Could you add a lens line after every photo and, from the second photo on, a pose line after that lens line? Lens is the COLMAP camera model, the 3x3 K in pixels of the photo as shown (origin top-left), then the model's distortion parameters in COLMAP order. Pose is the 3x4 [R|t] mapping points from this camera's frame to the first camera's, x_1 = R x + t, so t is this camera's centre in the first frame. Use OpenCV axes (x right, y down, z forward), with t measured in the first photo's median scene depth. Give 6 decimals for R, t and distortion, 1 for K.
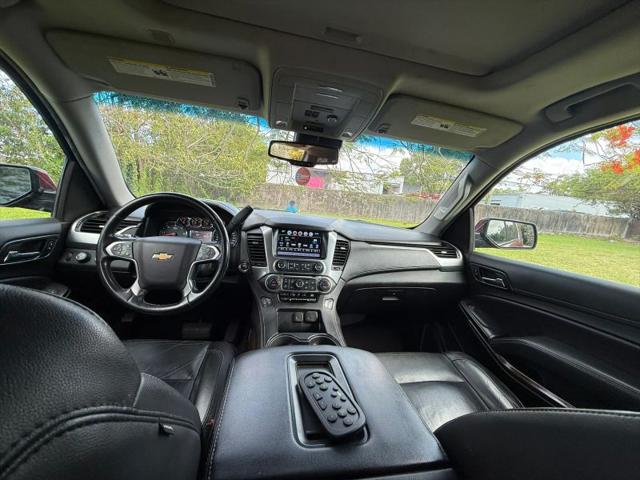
lens RADIAL K [[961.1, 0, 320.1], [0, 961.1, 240.0], [0, 0, 1]] dist [0.112570, 0.000000]
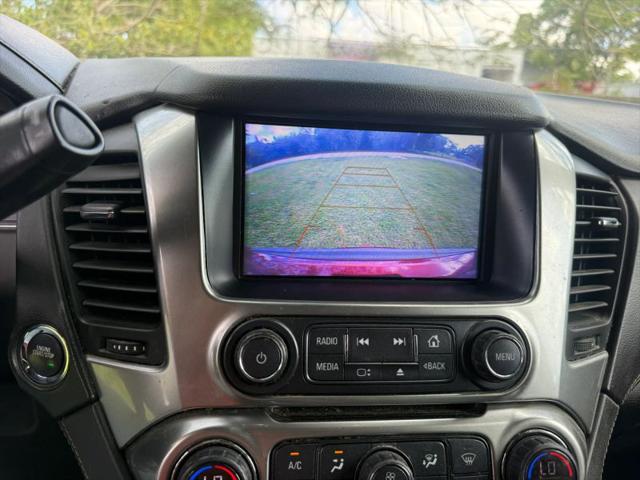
lens RADIAL K [[961.1, 0, 319.8], [0, 961.1, 240.4], [0, 0, 1]] dist [0.112570, 0.000000]
pose [[0.999356, -0.033280, -0.013401, -0.027896], [0.034023, 0.997635, 0.059716, -0.000335], [0.011382, -0.060134, 0.998125, 0.837286]]
